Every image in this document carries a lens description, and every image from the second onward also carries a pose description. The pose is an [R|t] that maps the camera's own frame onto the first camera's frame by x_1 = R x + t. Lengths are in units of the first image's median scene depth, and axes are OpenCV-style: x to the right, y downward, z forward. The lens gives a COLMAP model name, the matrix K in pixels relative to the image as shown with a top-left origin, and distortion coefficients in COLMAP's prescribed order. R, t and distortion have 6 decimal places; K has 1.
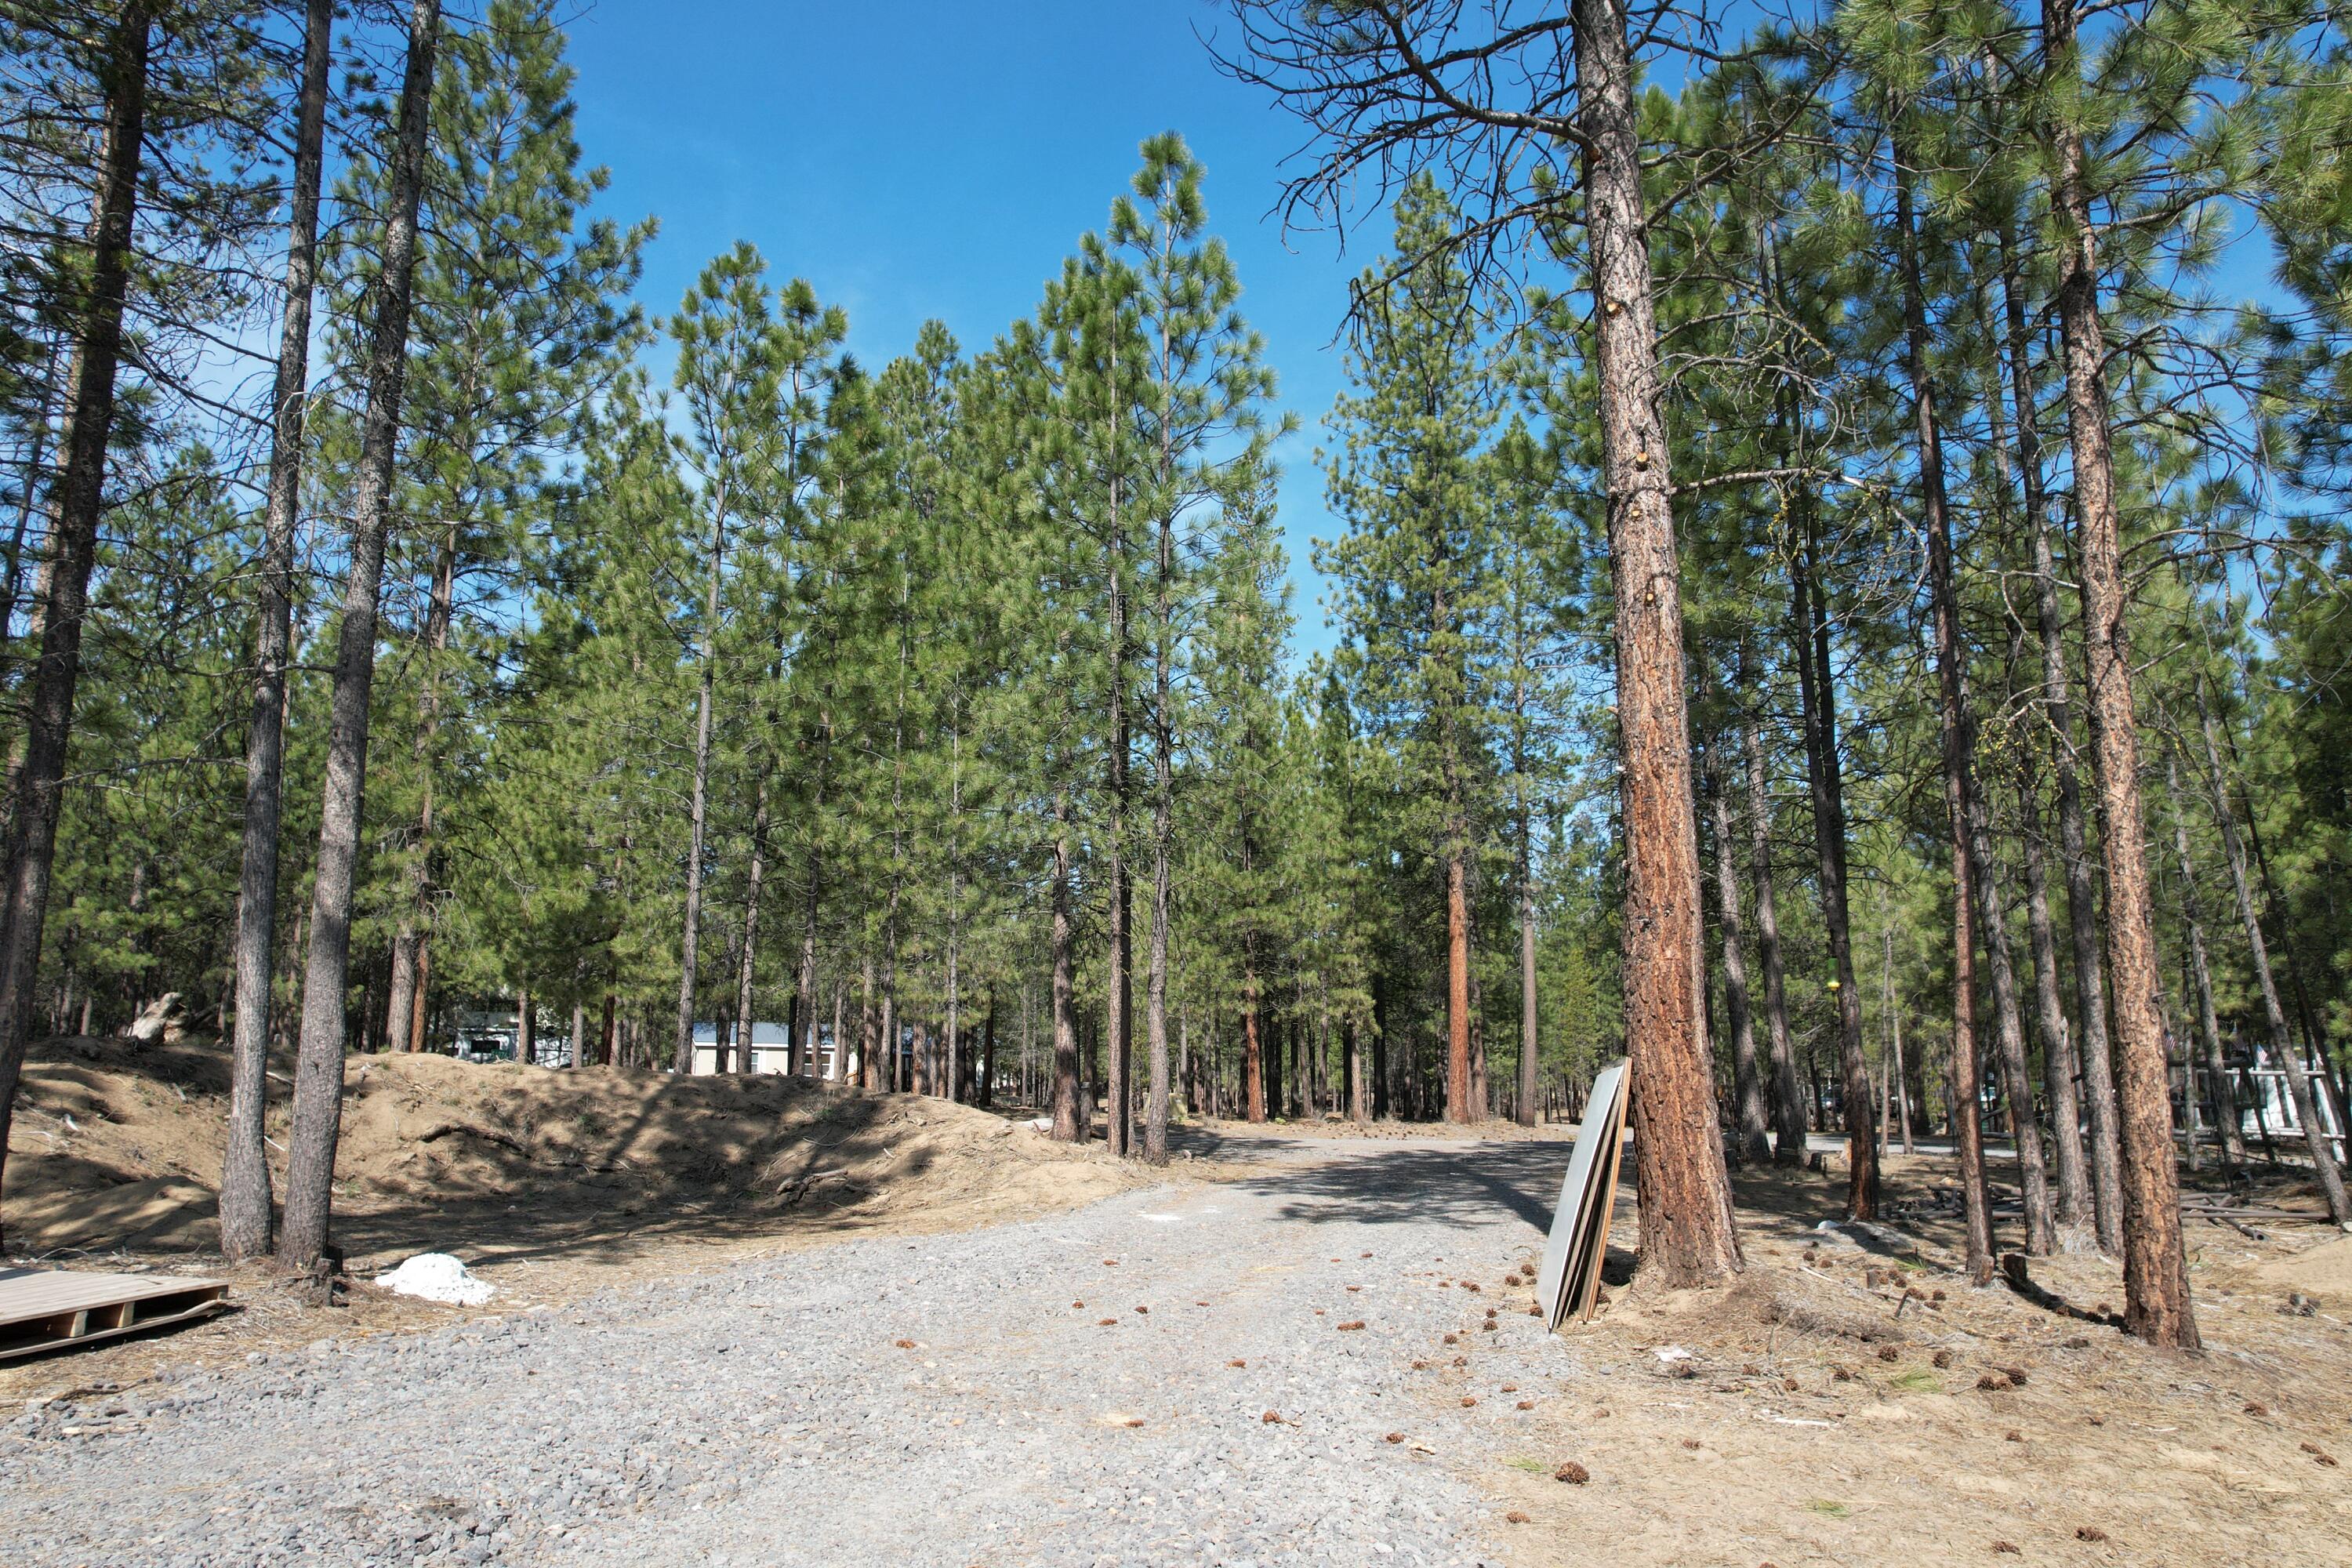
lens RADIAL K [[1512.5, 0, 1177.2], [0, 1512.5, 775.6], [0, 0, 1]] dist [-0.080711, 0.077548]
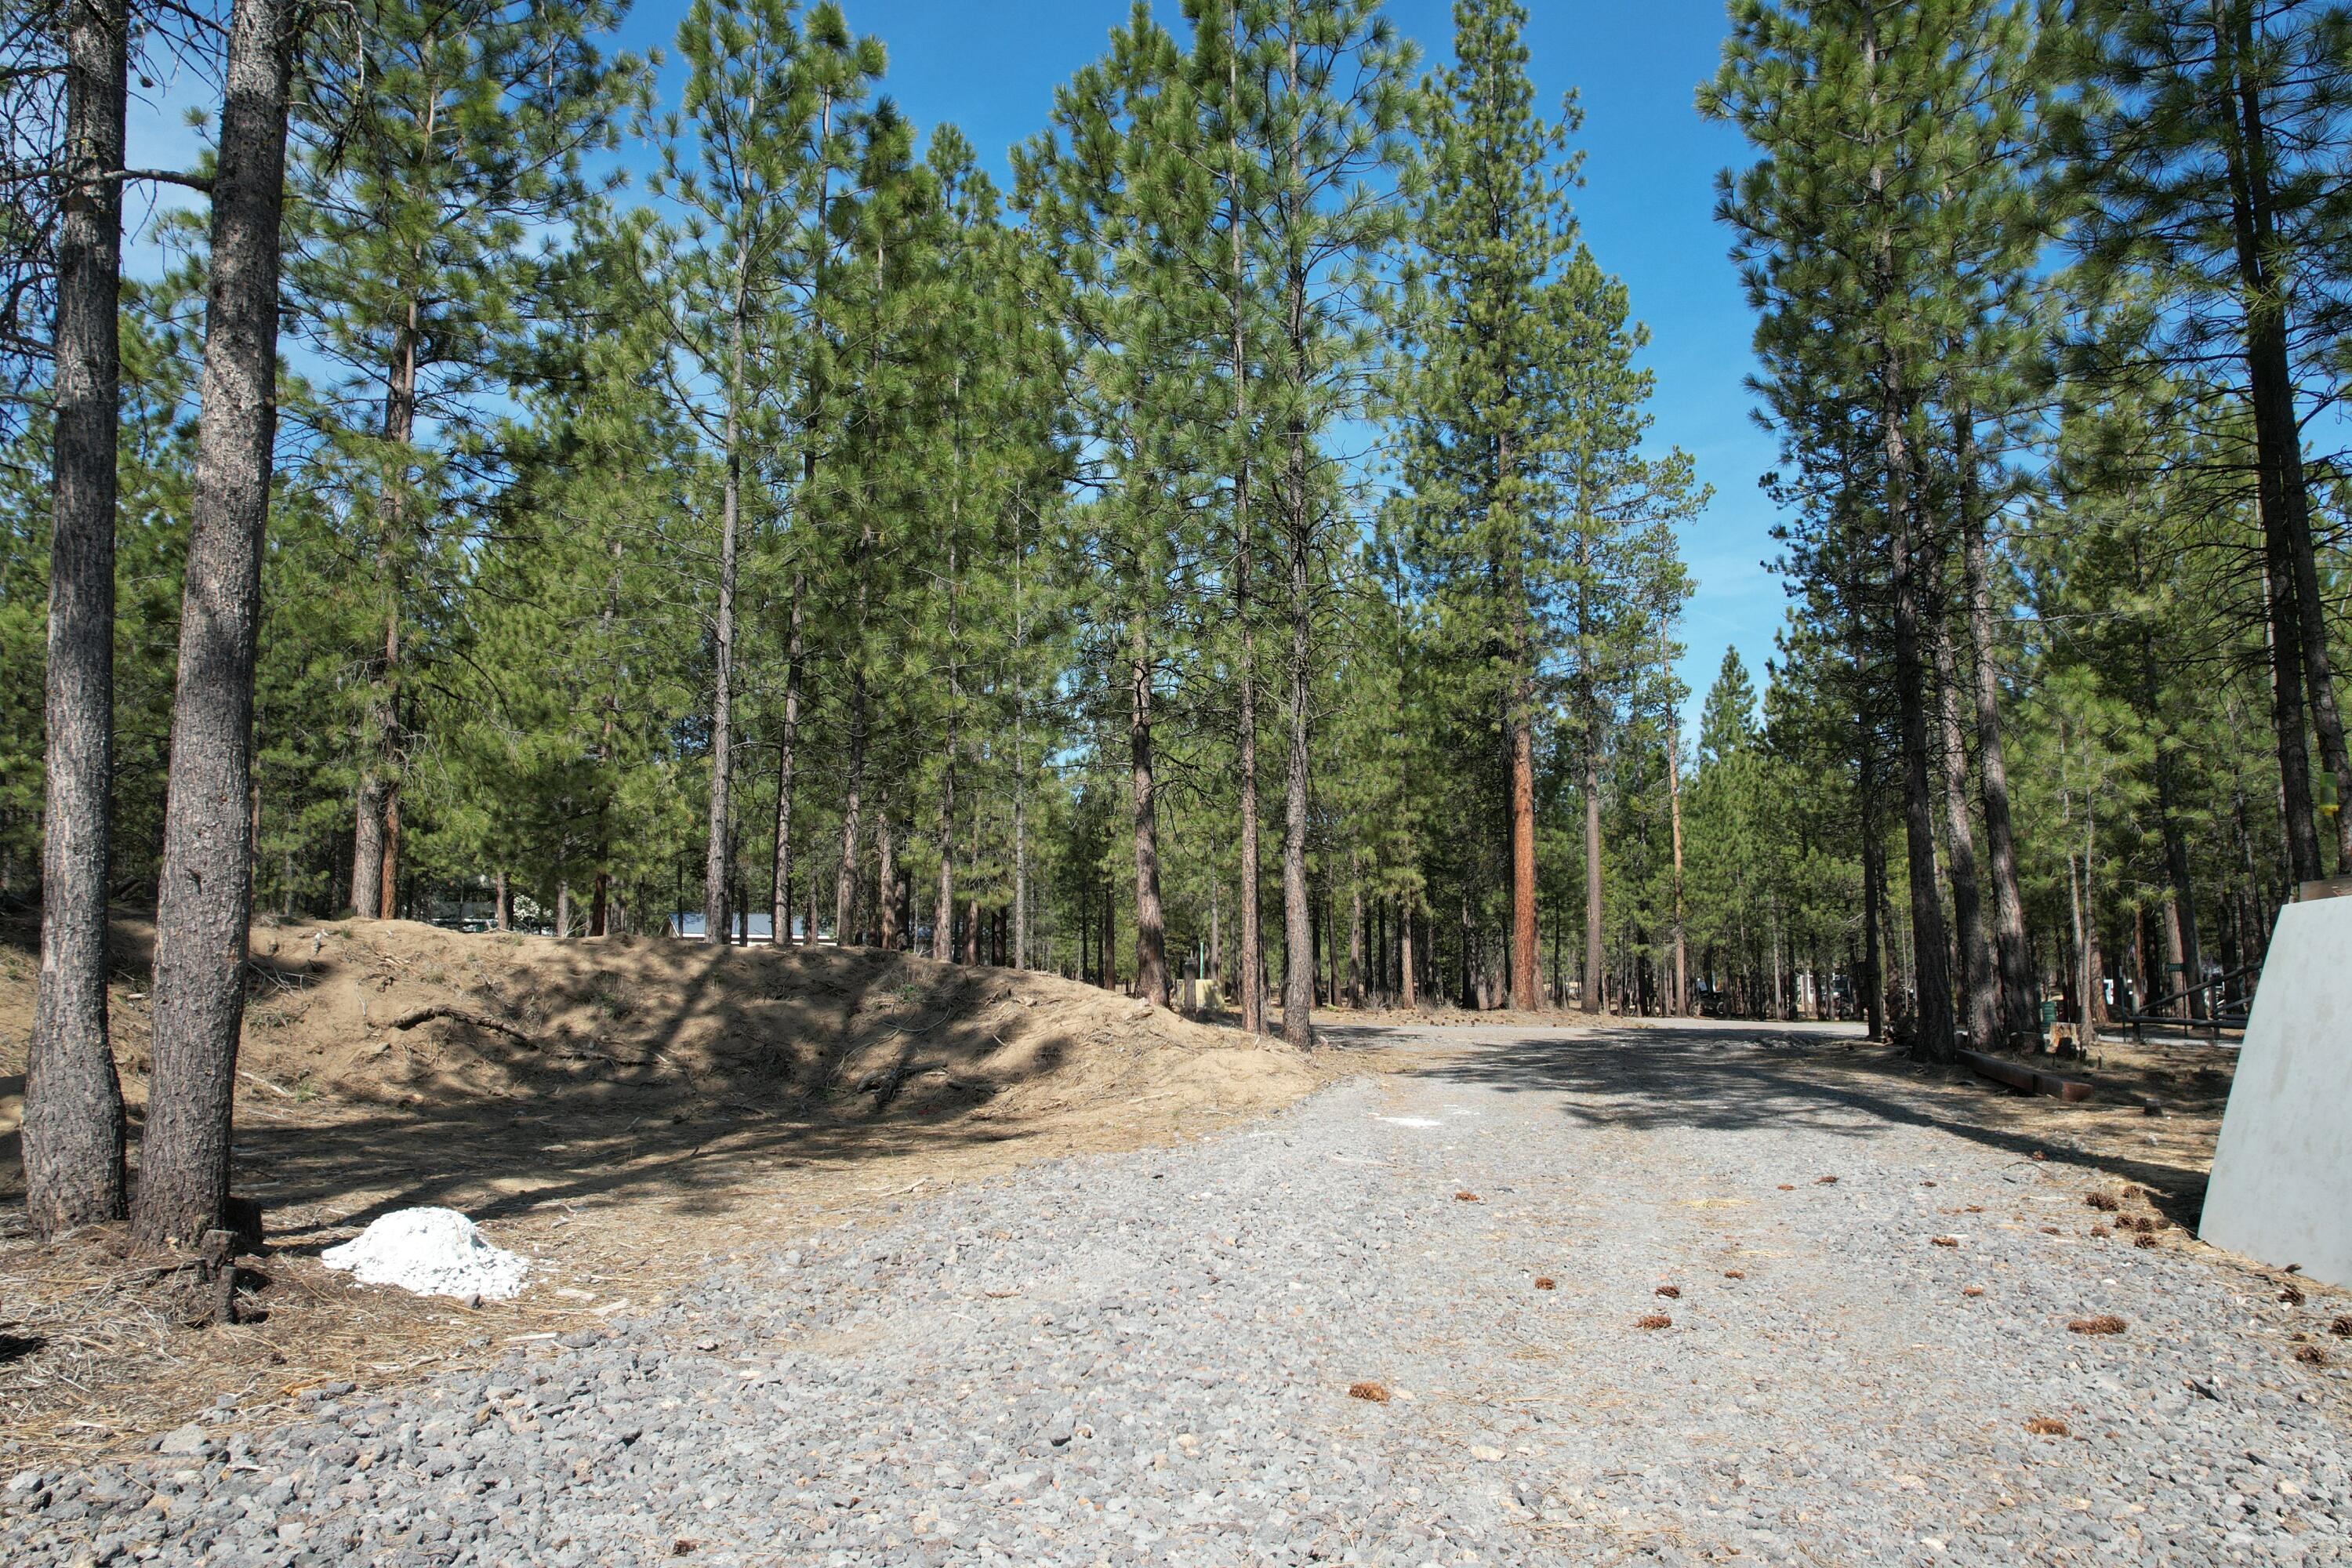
lens RADIAL K [[1512.5, 0, 1177.2], [0, 1512.5, 775.6], [0, 0, 1]] dist [-0.080711, 0.077548]
pose [[0.999826, 0.000398, 0.018649, -0.076126], [-0.001678, 0.997638, 0.068663, 0.039801], [-0.018577, -0.068683, 0.997466, 0.149656]]
